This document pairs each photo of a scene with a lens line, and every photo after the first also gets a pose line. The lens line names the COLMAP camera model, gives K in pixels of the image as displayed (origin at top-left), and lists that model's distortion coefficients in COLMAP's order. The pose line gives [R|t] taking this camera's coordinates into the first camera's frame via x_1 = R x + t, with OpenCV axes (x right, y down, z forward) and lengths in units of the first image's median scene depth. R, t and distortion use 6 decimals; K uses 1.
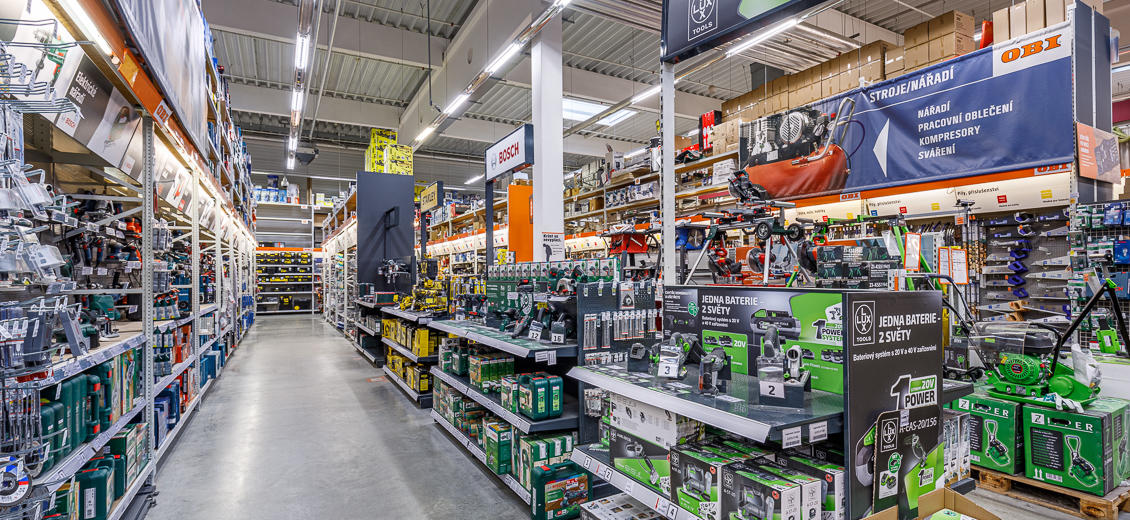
lens RADIAL K [[527.1, 0, 588.6], [0, 527.1, 271.2], [0, 0, 1]] dist [-0.008655, 0.000727]
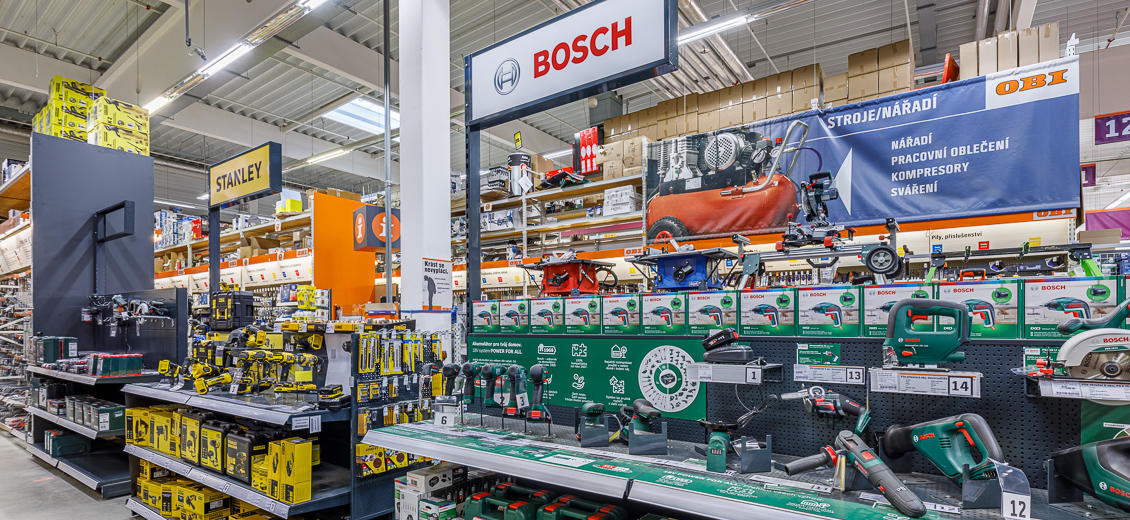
lens RADIAL K [[527.1, 0, 555.6], [0, 527.1, 330.6], [0, 0, 1]] dist [-0.008655, 0.000727]
pose [[0.912992, 0.003575, 0.407962, -0.204927], [-0.009500, 0.999877, 0.012500, 0.005909], [-0.407867, -0.015288, 0.912913, 0.346478]]
